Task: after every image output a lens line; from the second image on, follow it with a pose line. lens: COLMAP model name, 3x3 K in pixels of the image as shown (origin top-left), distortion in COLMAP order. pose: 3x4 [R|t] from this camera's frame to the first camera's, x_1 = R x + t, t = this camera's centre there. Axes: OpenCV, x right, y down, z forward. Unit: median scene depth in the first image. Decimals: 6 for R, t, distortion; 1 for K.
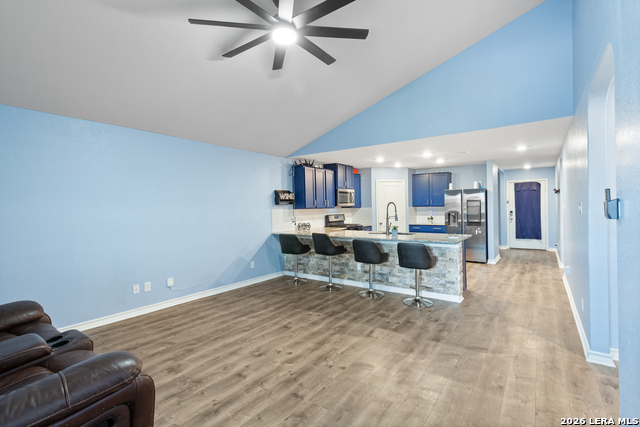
lens RADIAL K [[296.3, 0, 320.9], [0, 296.3, 212.7], [0, 0, 1]] dist [-0.000499, -0.001173]
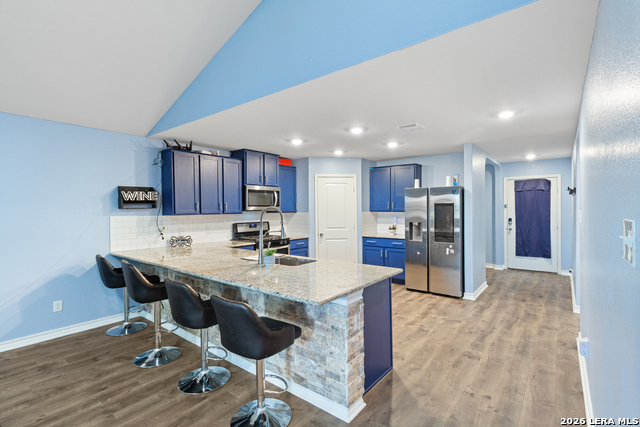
lens RADIAL K [[296.3, 0, 323.6], [0, 296.3, 214.4], [0, 0, 1]] dist [-0.000499, -0.001173]
pose [[0.999252, 0.009140, -0.037569, 0.299147], [-0.009063, 0.999956, 0.002213, -0.018923], [0.037588, -0.001871, 0.999292, 0.354537]]
